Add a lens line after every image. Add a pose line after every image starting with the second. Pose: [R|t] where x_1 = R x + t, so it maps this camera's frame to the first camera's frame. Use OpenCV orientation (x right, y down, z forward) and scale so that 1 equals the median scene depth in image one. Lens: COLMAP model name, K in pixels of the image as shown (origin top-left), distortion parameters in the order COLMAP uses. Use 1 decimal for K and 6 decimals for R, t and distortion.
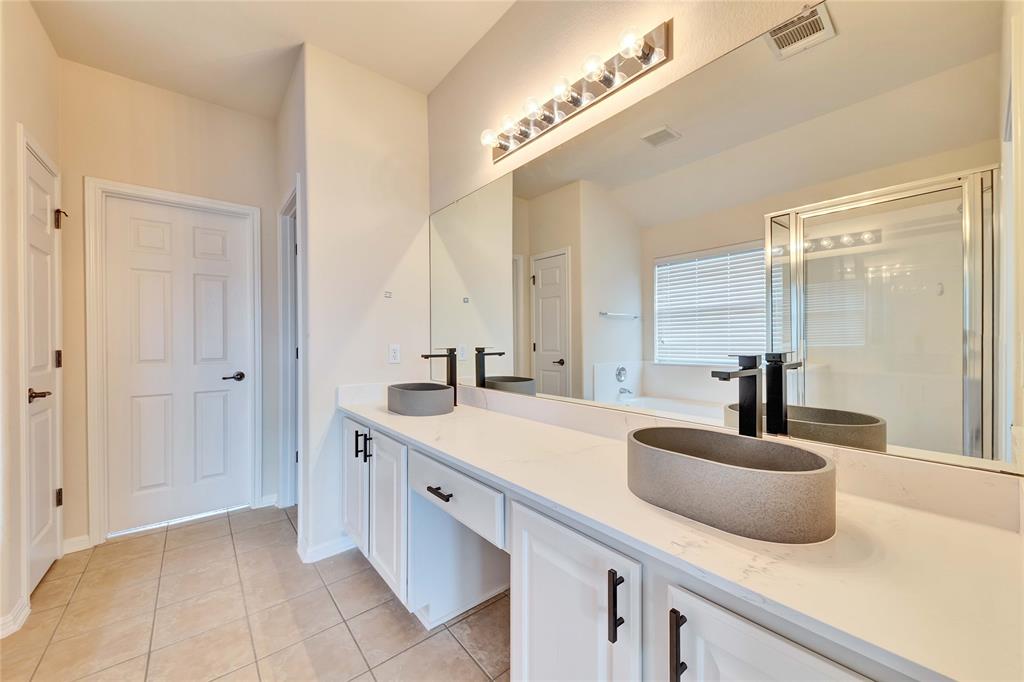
lens RADIAL K [[396.3, 0, 512.0], [0, 396.3, 341.0], [0, 0, 1]] dist [0.008132, 0.000037]
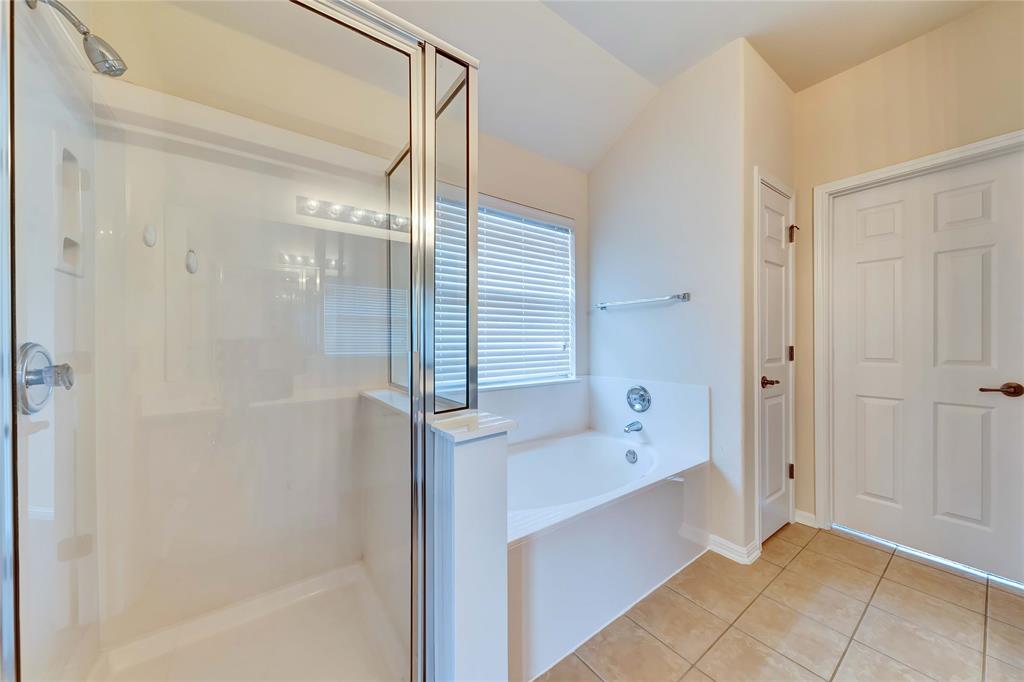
lens RADIAL K [[348.5, 0, 514.7], [0, 348.5, 343.9], [0, 0, 1]] dist [0.011802, -0.003975]
pose [[-0.056756, 0.012710, -0.998307, -0.061001], [0.004631, 0.999912, 0.012467, -0.000080], [0.998377, -0.003915, -0.056810, 0.247721]]
